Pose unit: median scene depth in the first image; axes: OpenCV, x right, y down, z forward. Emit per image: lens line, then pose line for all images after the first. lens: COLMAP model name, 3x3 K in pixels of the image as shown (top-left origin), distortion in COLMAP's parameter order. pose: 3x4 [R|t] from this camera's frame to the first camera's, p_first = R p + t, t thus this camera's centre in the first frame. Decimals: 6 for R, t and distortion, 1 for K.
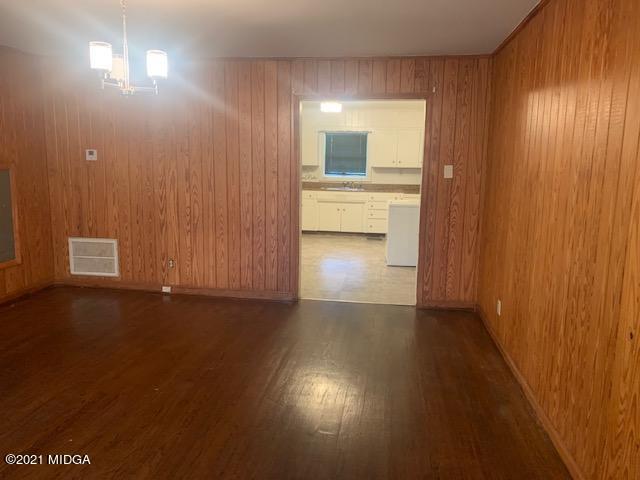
lens RADIAL K [[489.3, 0, 320.2], [0, 489.3, 241.7], [0, 0, 1]] dist [0.014659, -0.047691]
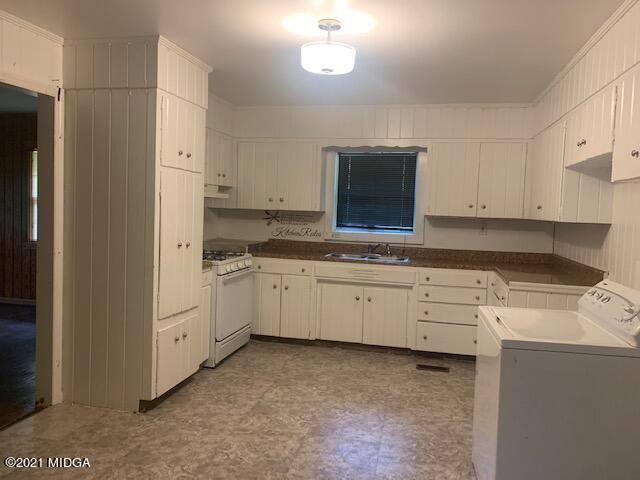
lens RADIAL K [[489.3, 0, 316.3], [0, 489.3, 234.6], [0, 0, 1]] dist [0.014659, -0.047691]
pose [[0.996131, 0.019368, -0.085719, 0.034904], [-0.028896, 0.993361, -0.111355, -0.071321], [0.082993, 0.113401, 0.990077, 0.477186]]
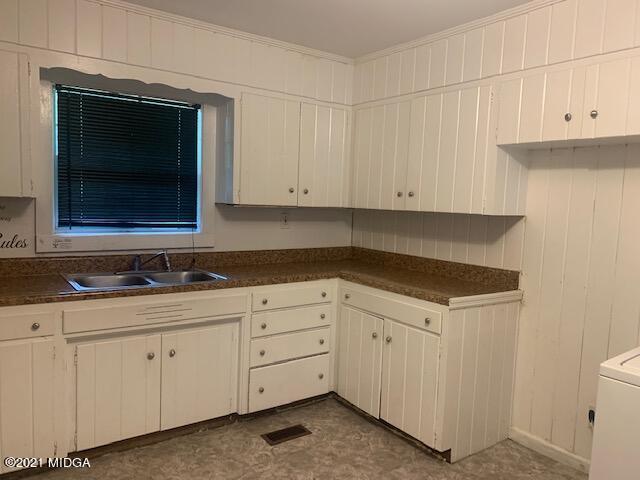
lens RADIAL K [[489.3, 0, 335.2], [0, 489.3, 237.8], [0, 0, 1]] dist [0.014659, -0.047691]
pose [[0.707324, -0.048407, 0.705231, -0.079871], [0.092827, 0.995374, -0.024781, -0.112567], [-0.700768, 0.082992, 0.708545, 0.699889]]
